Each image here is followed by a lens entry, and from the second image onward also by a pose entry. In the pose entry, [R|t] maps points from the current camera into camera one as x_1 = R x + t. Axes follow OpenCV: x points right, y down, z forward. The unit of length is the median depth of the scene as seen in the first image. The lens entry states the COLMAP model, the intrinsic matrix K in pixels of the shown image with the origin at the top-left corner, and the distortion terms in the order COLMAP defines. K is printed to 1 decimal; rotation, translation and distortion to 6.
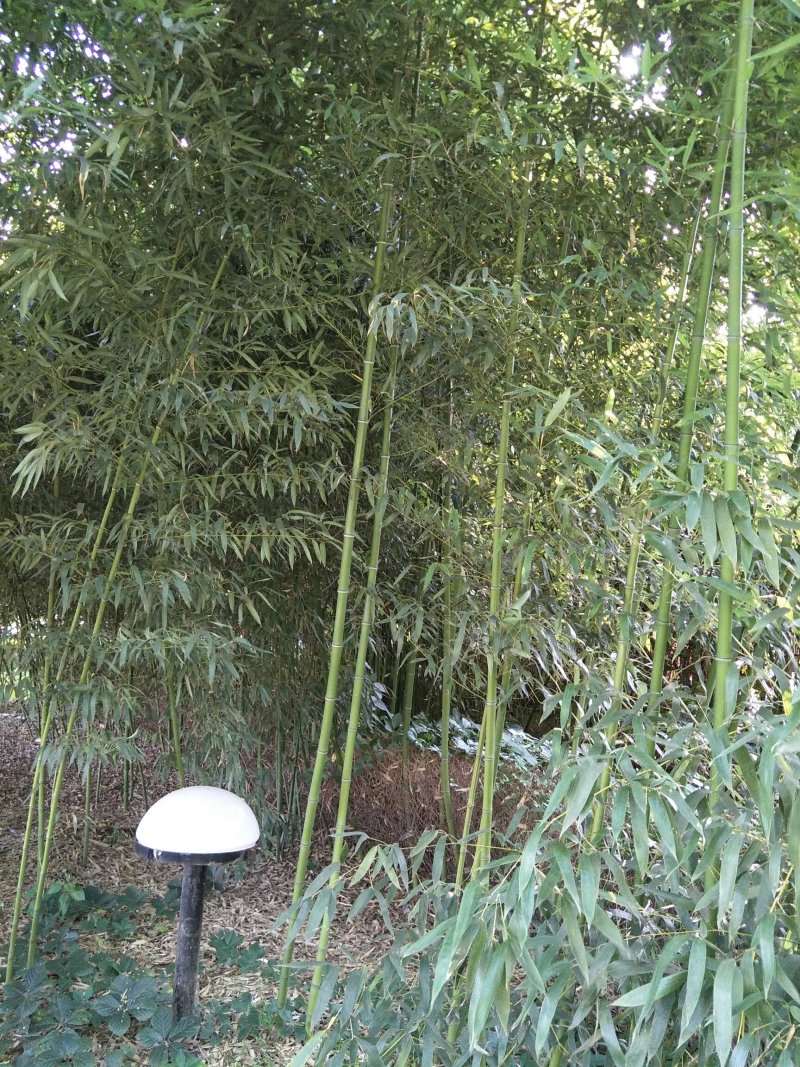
lens RADIAL K [[871.7, 0, 400.0], [0, 871.7, 533.5], [0, 0, 1]] dist [0.024192, -0.144690]
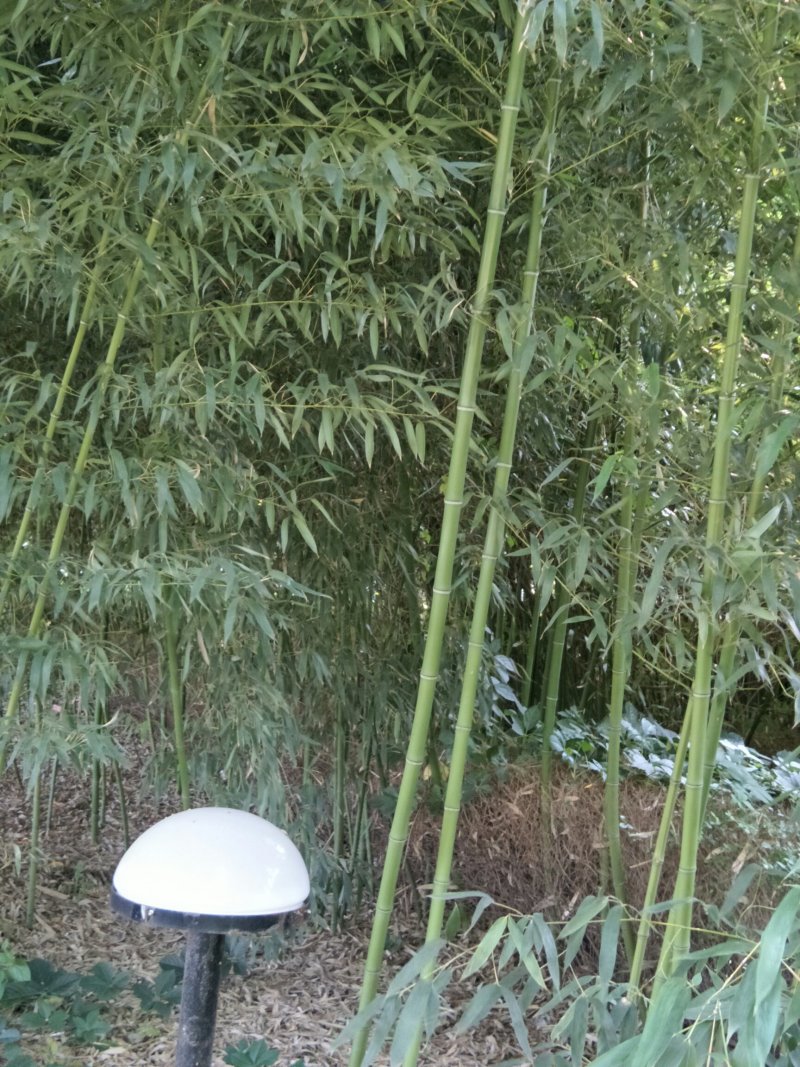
lens RADIAL K [[871.4, 0, 349.2], [0, 871.4, 594.1], [0, 0, 1]] dist [-0.000034, -0.008414]
pose [[0.995012, 0.028809, -0.095505, -0.078158], [-0.023007, 0.997853, 0.061313, 0.095745], [0.097067, -0.058810, 0.993539, 0.395746]]
